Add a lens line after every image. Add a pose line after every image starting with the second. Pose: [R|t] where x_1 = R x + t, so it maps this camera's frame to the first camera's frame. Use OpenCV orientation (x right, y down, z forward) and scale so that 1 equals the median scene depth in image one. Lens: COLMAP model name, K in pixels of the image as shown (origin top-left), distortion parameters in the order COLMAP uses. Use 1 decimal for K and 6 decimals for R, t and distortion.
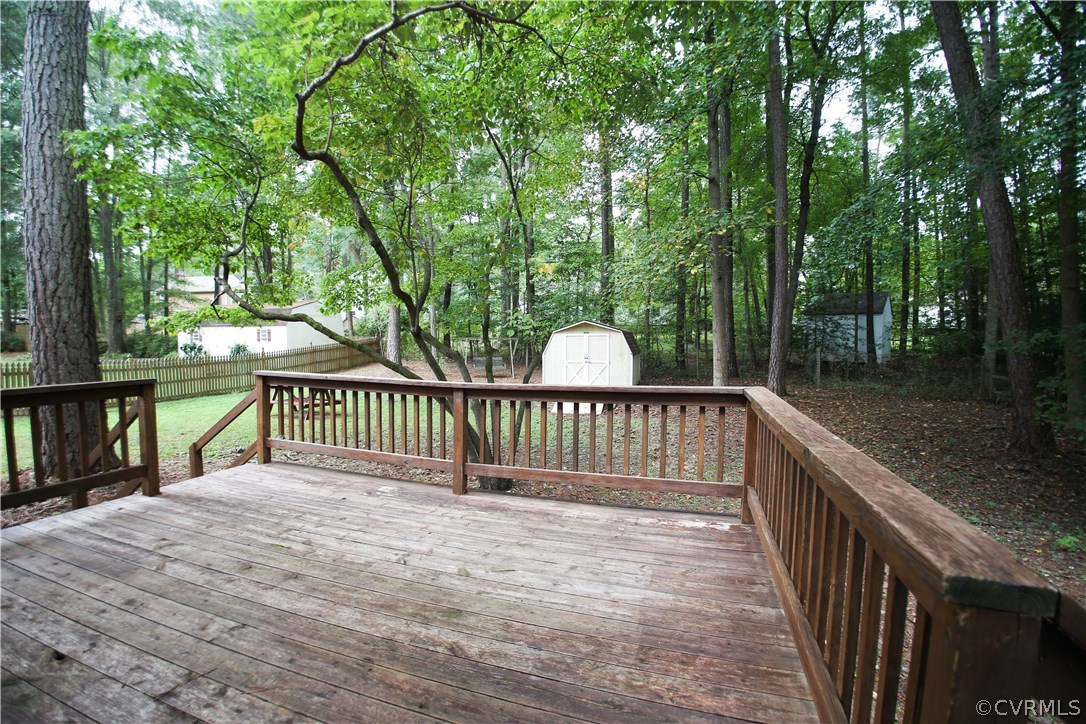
lens RADIAL K [[449.4, 0, 534.7], [0, 449.4, 359.5], [0, 0, 1]] dist [-0.041992, -0.000951]
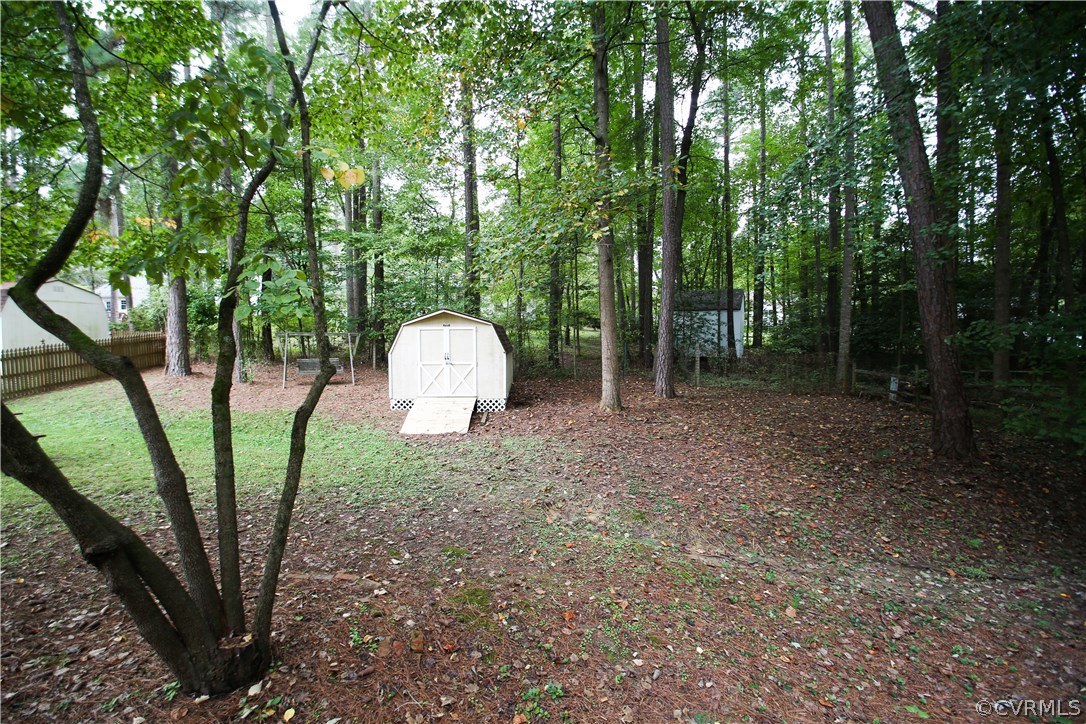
lens RADIAL K [[449.4, 0, 534.7], [0, 449.4, 359.5], [0, 0, 1]] dist [-0.041992, -0.000951]
pose [[0.955371, -0.015525, 0.295000, 0.022075], [0.013362, 0.999867, 0.009348, -0.004435], [-0.295106, -0.004989, 0.955451, 0.150888]]
